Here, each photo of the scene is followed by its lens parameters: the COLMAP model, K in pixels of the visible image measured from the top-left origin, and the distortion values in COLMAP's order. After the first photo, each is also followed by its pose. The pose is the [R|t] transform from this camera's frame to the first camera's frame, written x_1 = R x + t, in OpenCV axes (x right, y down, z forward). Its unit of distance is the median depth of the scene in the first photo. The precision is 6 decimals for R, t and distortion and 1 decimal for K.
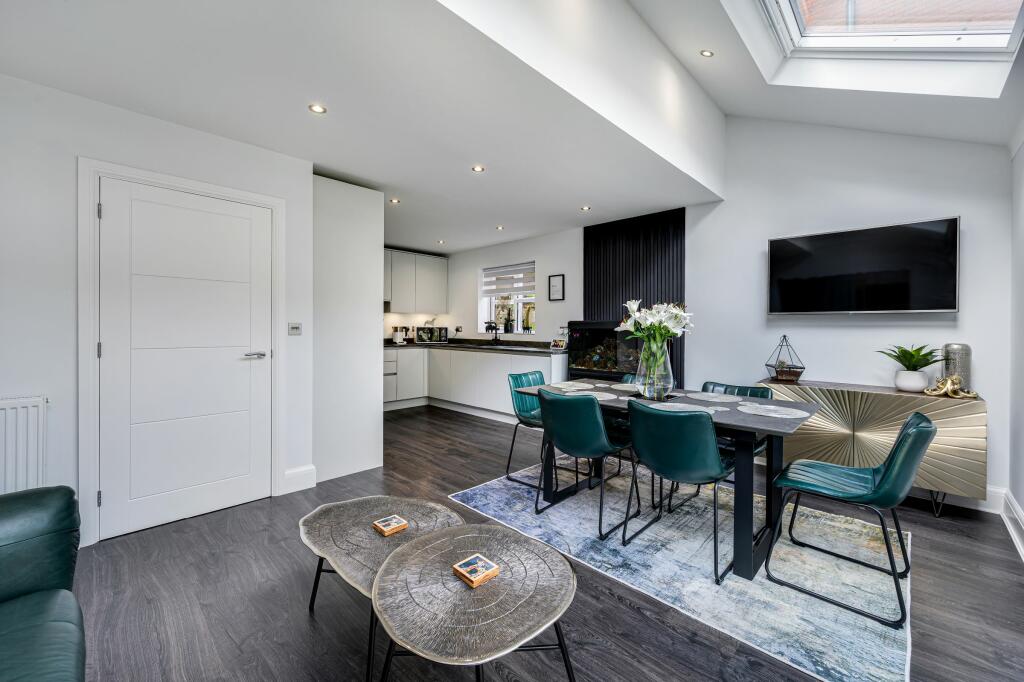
lens RADIAL K [[403.5, 0, 512.1], [0, 403.5, 334.5], [0, 0, 1]] dist [0.000179, 0.000000]
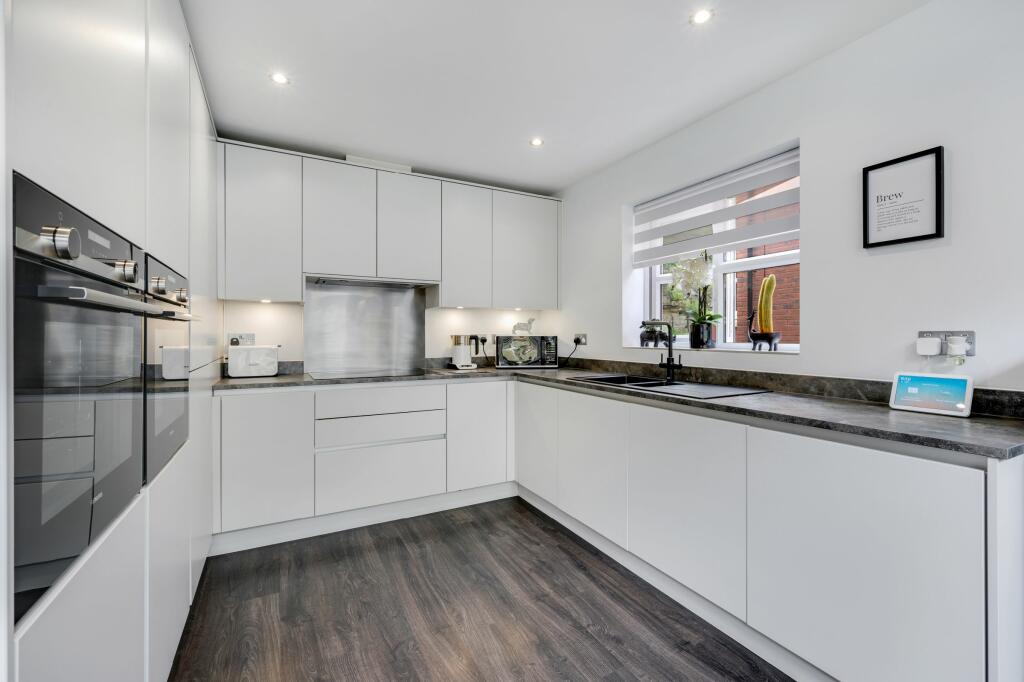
lens RADIAL K [[438.6, 0, 511.5], [0, 438.6, 338.3], [0, 0, 1]] dist [0.001250, 0.000018]
pose [[0.952429, -0.007340, -0.304671, -0.053207], [0.005024, 0.999952, -0.008383, -0.010724], [0.304718, 0.006454, 0.952421, 0.495101]]
